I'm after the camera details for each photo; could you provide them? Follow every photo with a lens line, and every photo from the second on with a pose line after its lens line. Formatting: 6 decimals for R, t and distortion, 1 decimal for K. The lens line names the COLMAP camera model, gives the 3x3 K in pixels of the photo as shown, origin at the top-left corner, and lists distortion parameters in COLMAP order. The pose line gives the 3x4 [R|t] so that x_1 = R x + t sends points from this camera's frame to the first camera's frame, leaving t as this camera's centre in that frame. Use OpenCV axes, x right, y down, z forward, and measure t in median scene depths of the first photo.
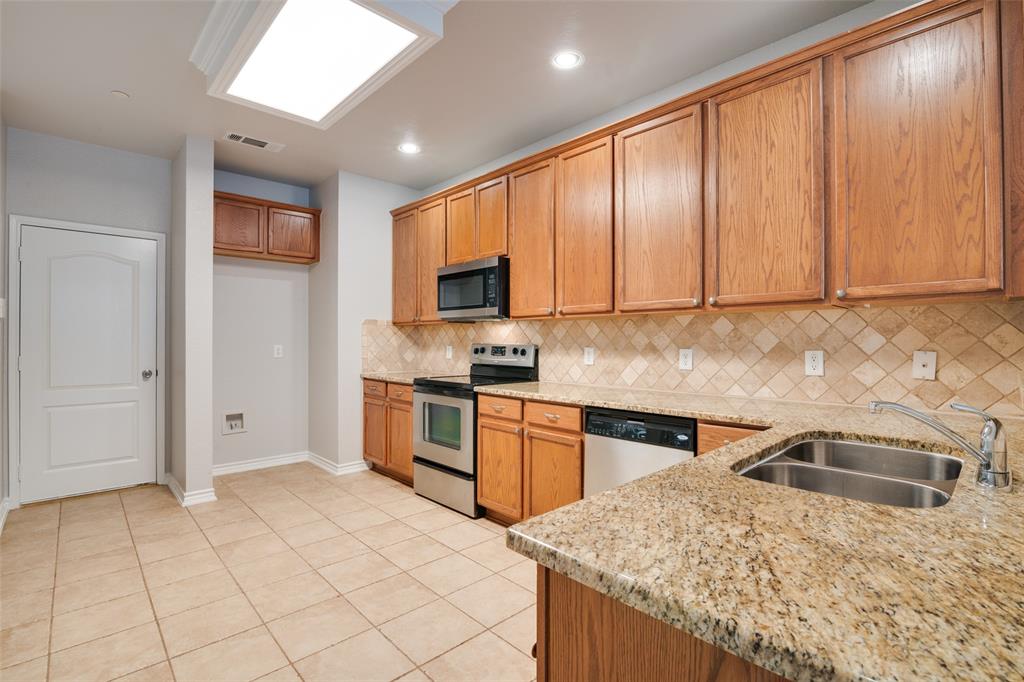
lens RADIAL K [[475.9, 0, 508.7], [0, 475.9, 339.5], [0, 0, 1]] dist [-0.006283, 0.000143]
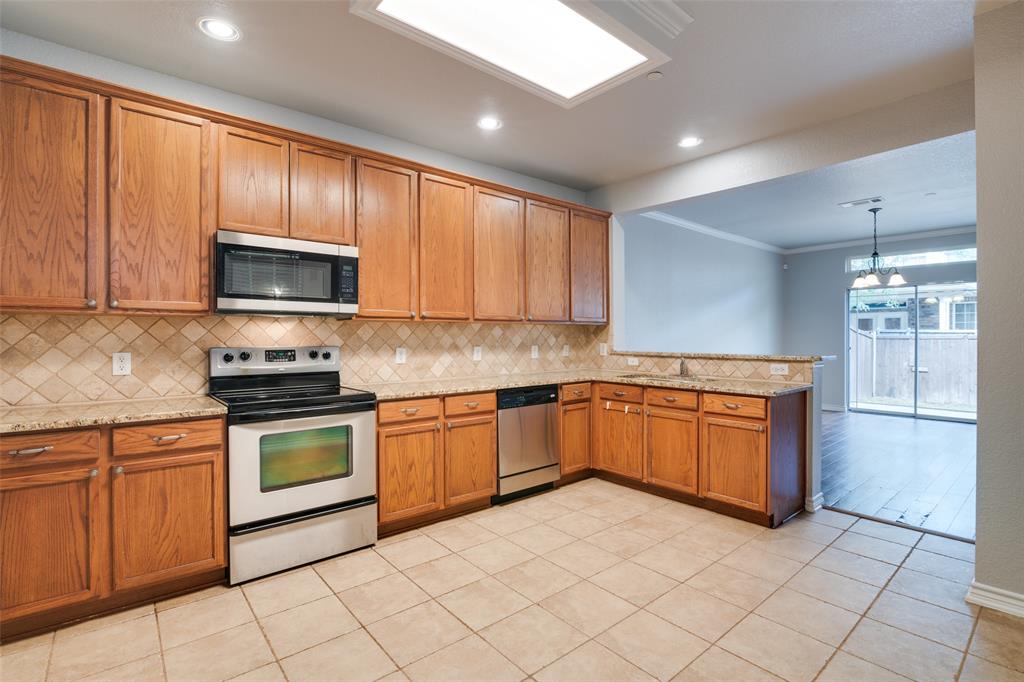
lens RADIAL K [[475.9, 0, 508.2], [0, 475.9, 338.2], [0, 0, 1]] dist [-0.006283, 0.000143]
pose [[0.062126, -0.002954, 0.998064, -1.027229], [-0.001511, 0.999994, 0.003053, -0.010081], [-0.998067, -0.001698, 0.062122, 0.767100]]
